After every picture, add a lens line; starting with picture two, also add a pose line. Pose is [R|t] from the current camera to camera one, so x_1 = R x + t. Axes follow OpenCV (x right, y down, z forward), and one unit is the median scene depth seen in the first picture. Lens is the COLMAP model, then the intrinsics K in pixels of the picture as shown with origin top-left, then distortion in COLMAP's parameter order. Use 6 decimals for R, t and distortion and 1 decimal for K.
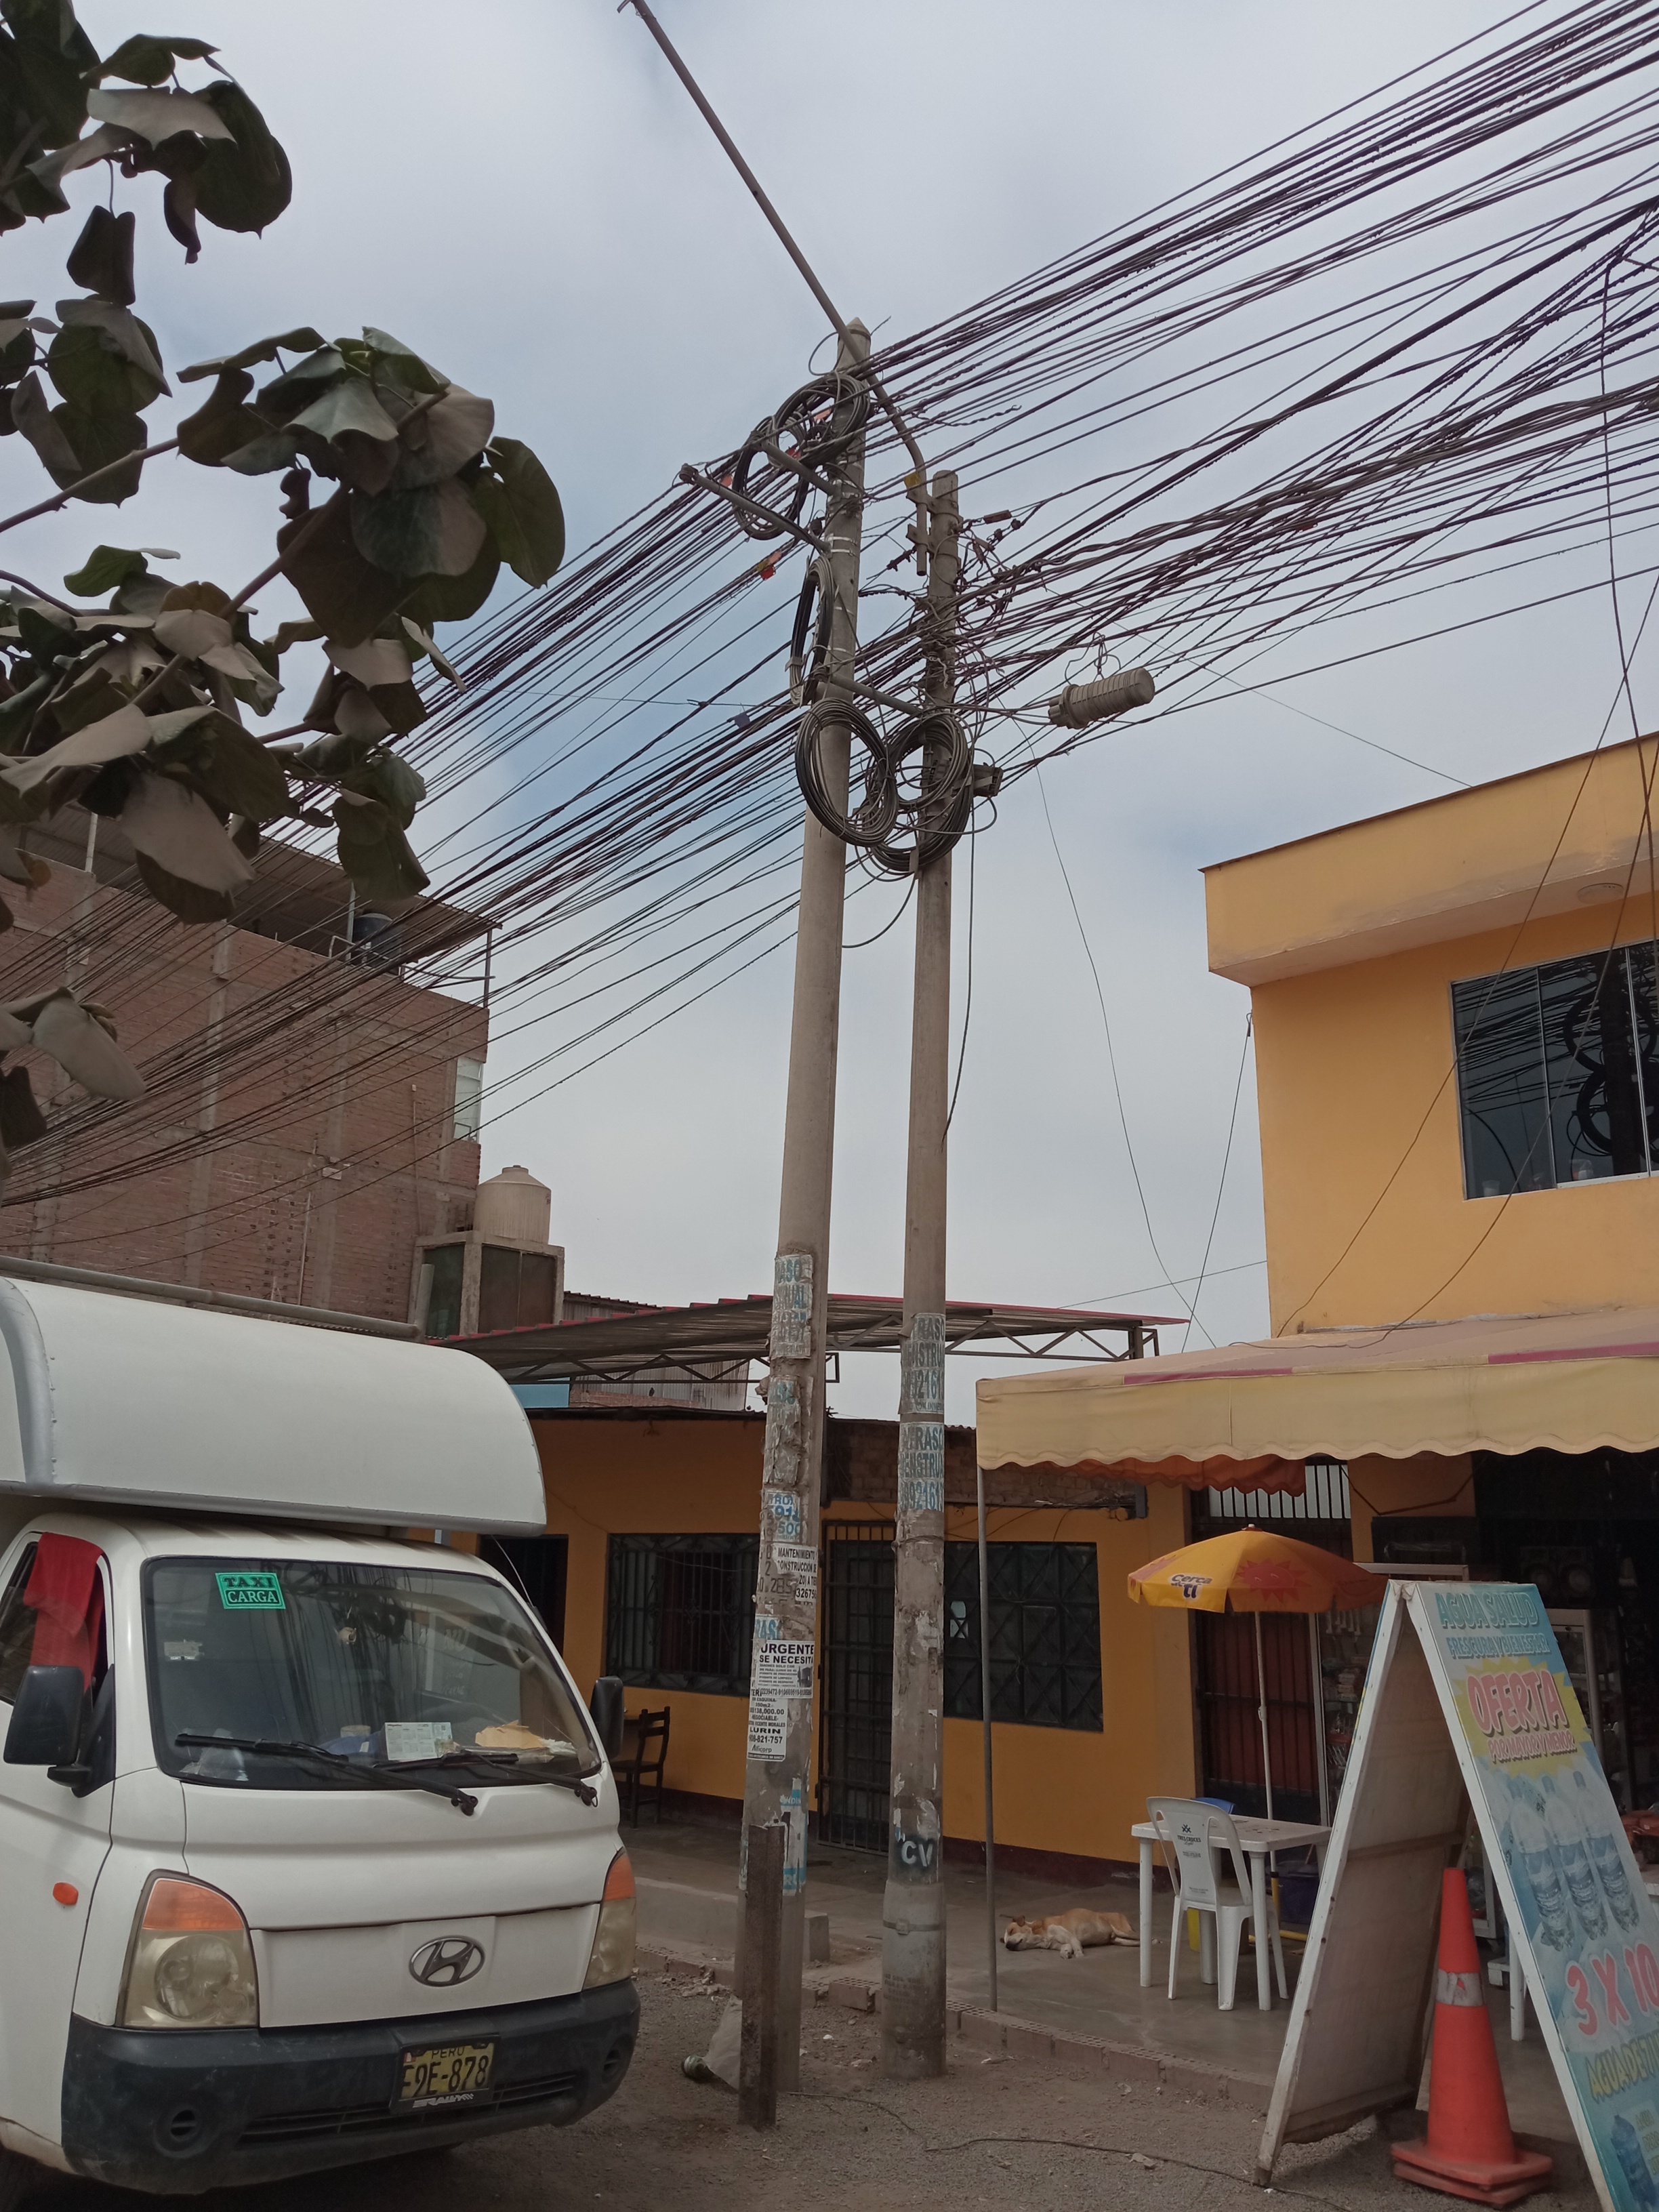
lens RADIAL K [[1849.2, 0, 818.5], [0, 1849.2, 1096.2], [0, 0, 1]] dist [0.089416, -0.130463]
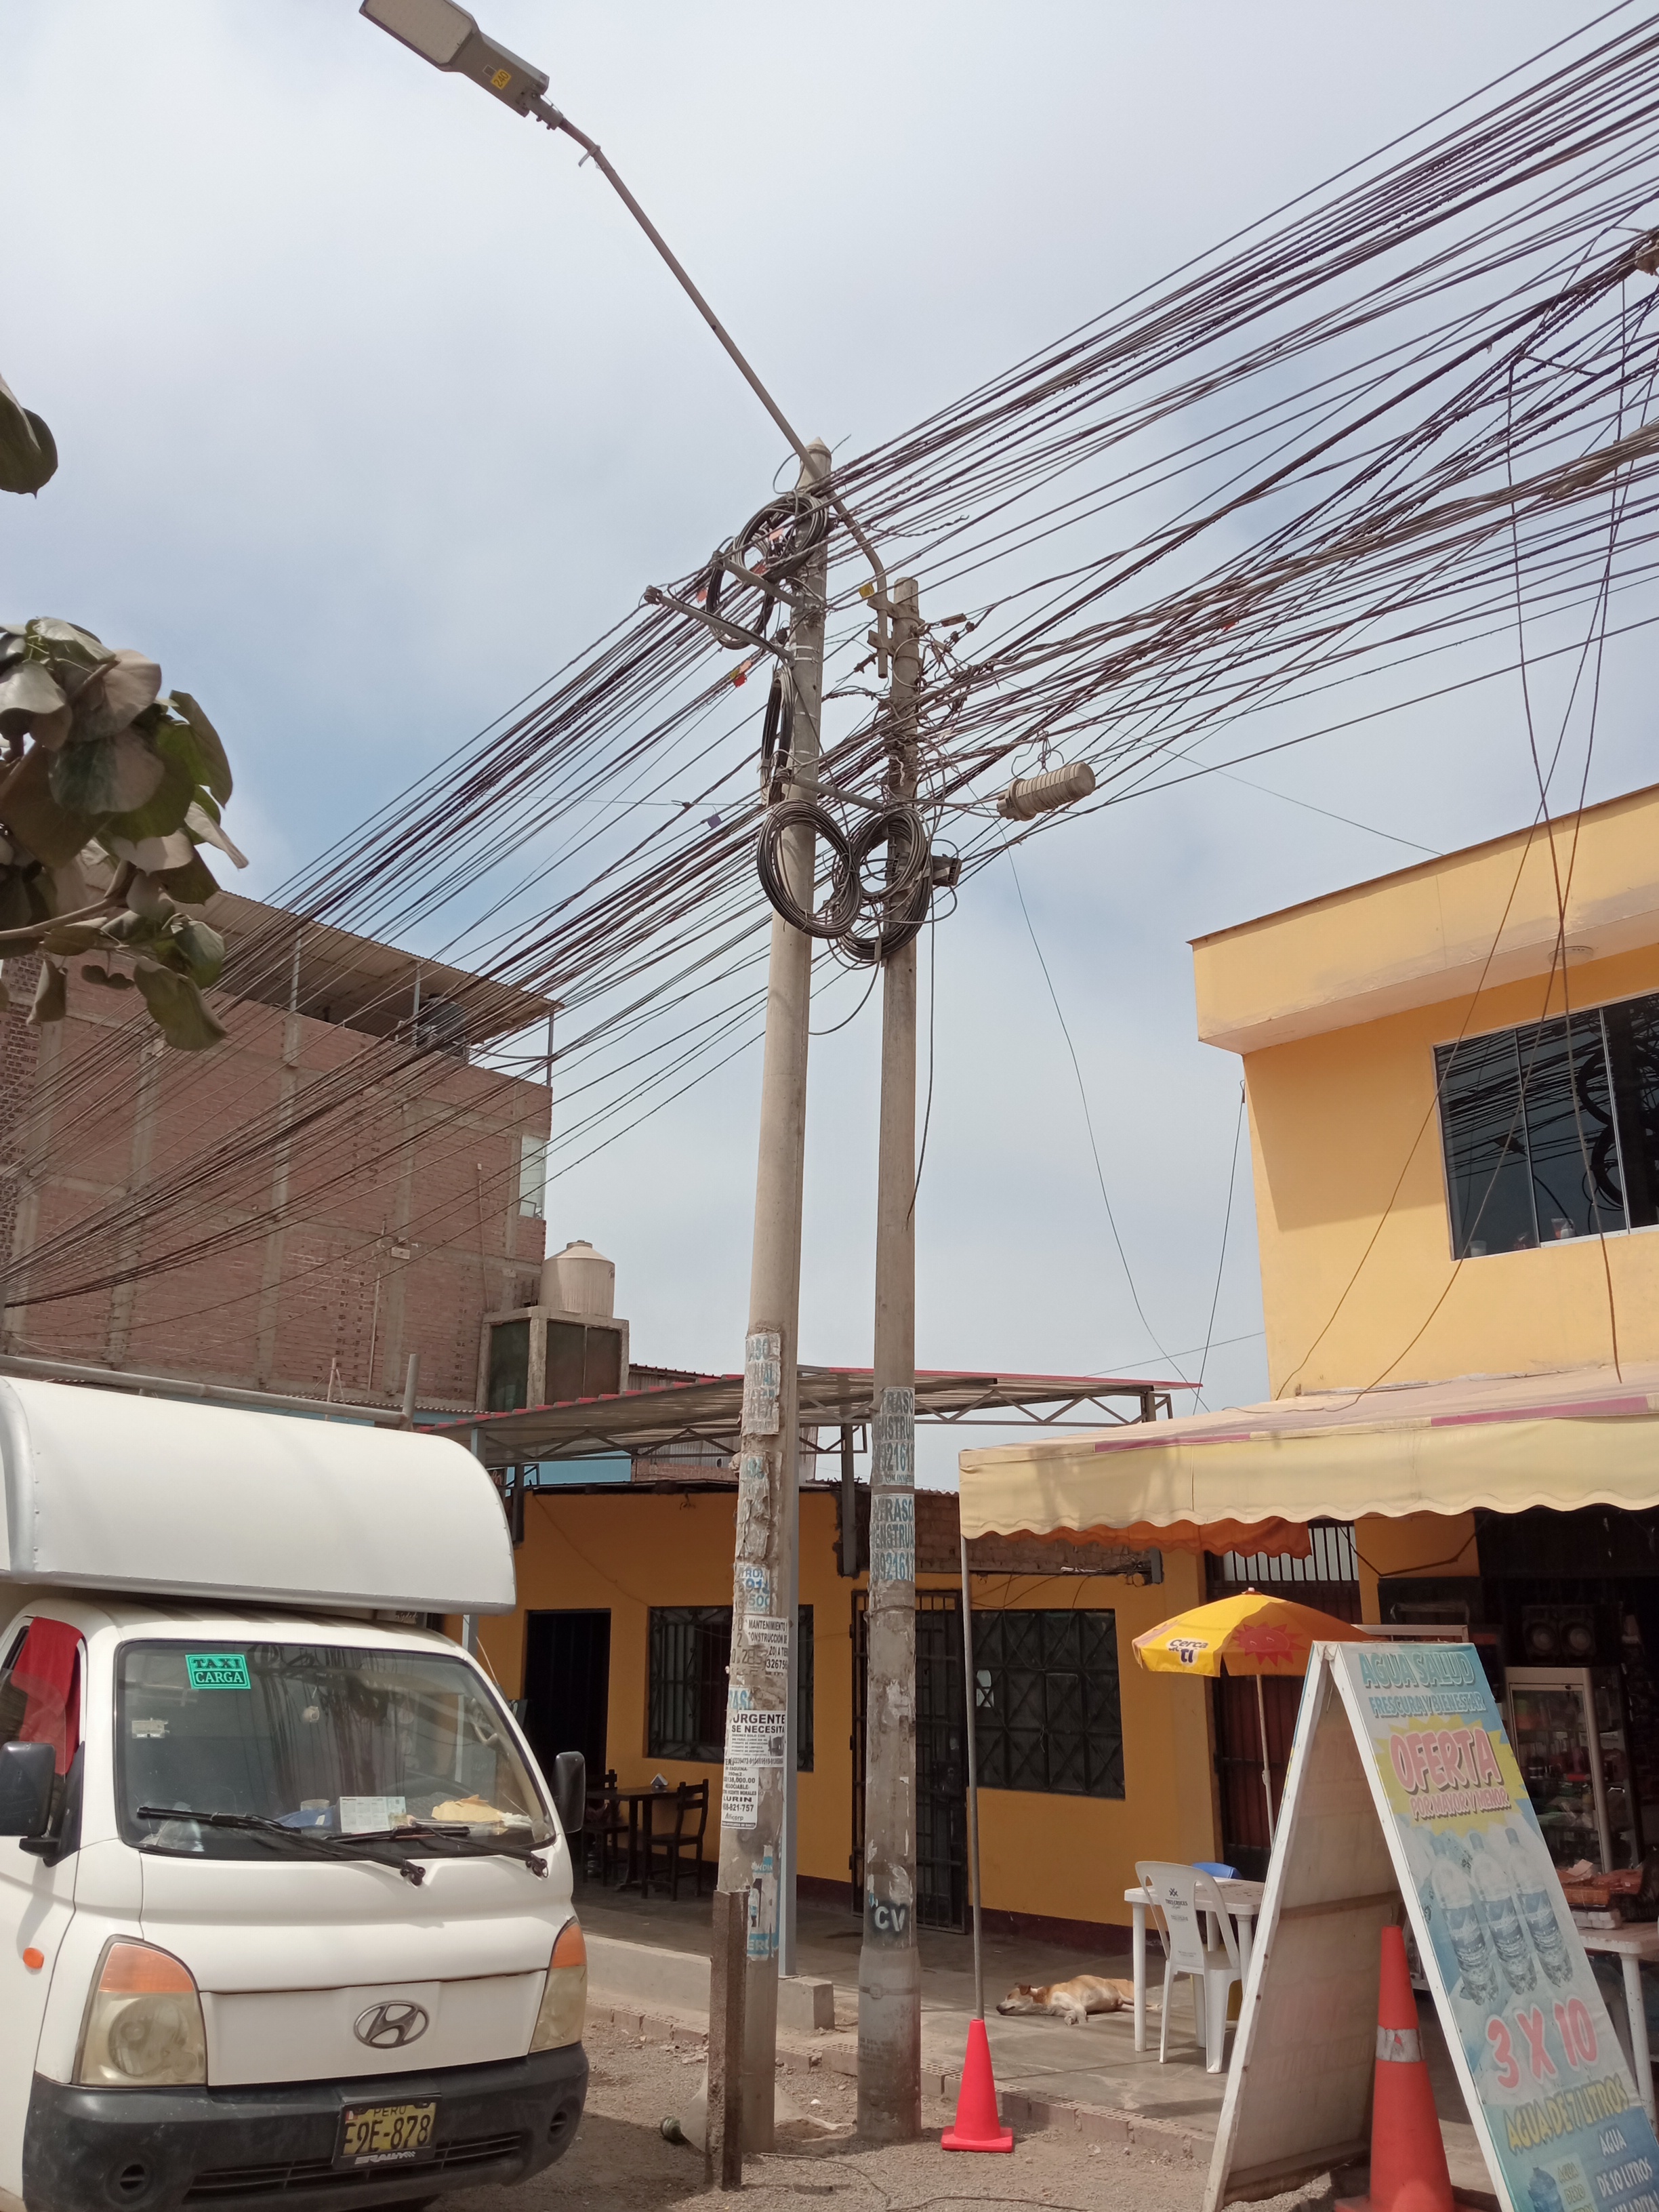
lens RADIAL K [[1849.2, 0, 828.7], [0, 1849.2, 1088.9], [0, 0, 1]] dist [0.089416, -0.130463]
pose [[0.998523, -0.030243, -0.045125, 0.072222], [0.028512, 0.998850, -0.038533, -0.010234], [0.046239, 0.037189, 0.998238, -0.040030]]
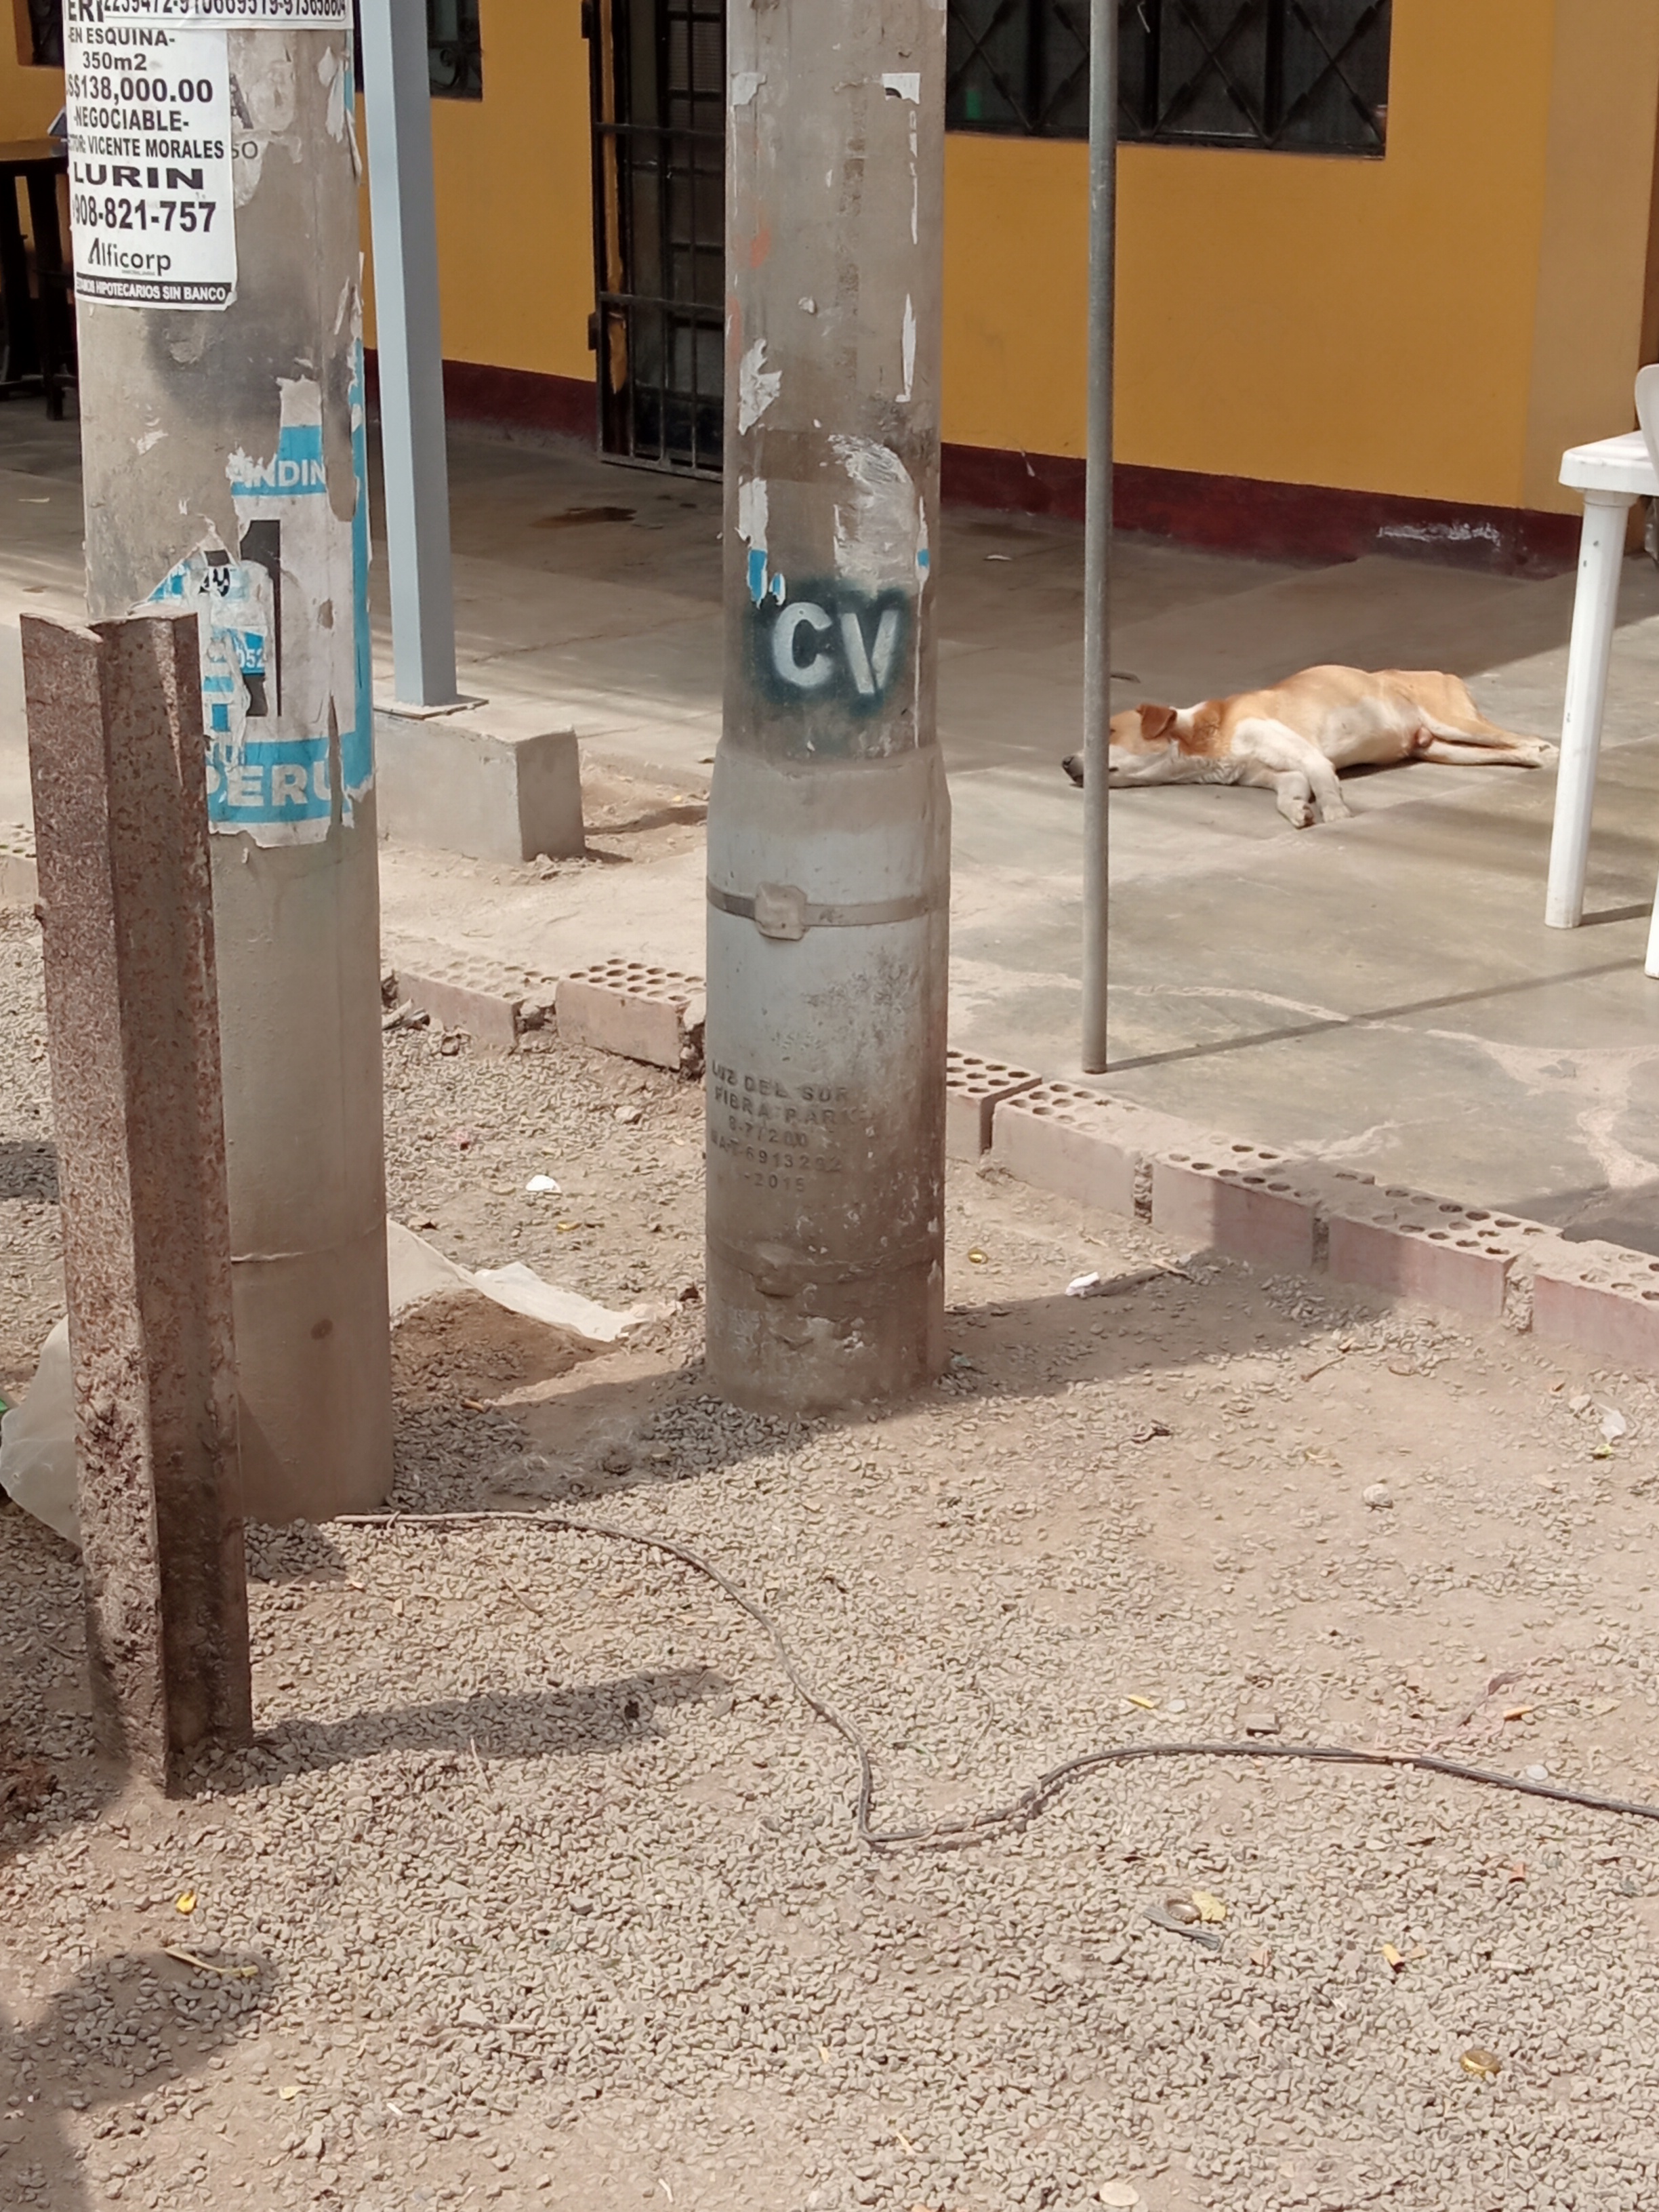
lens RADIAL K [[3381.9, 0, 829.7], [0, 3381.9, 1091.0], [0, 0, 1]] dist [0.069514, 0.000000]
pose [[0.999002, -0.032696, 0.030445, 0.033195], [0.010167, 0.829970, 0.557716, 0.185463], [-0.043503, -0.556849, 0.829473, 0.542329]]
